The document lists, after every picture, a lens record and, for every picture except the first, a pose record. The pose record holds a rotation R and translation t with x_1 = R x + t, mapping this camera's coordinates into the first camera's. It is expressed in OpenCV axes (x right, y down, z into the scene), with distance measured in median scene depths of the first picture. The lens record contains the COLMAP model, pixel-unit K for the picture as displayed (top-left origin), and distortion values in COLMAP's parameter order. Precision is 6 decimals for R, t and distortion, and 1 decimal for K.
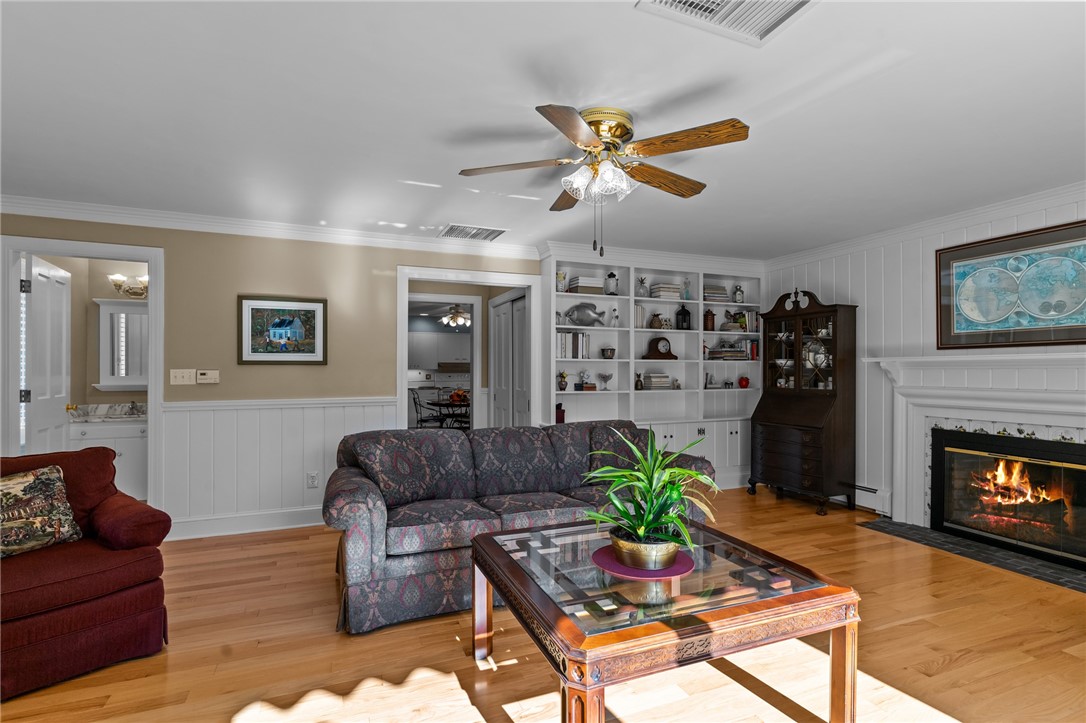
lens RADIAL K [[529.2, 0, 543.4], [0, 529.2, 365.8], [0, 0, 1]] dist [0.000028, -0.000022]
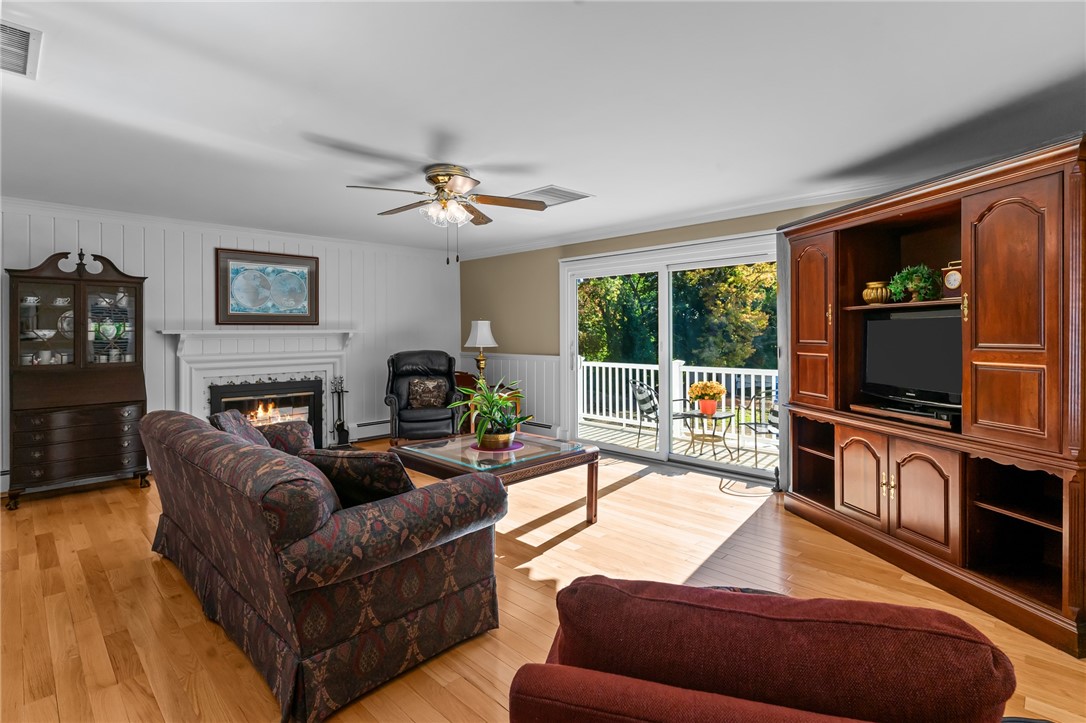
lens RADIAL K [[527.3, 0, 538.7], [0, 527.3, 337.4], [0, 0, 1]] dist [0.000035, -0.000093]
pose [[-0.396068, -0.001634, 0.918220, -0.753182], [0.001262, 0.999997, 0.002324, -0.001638], [-0.918220, 0.002079, -0.396065, 0.783056]]
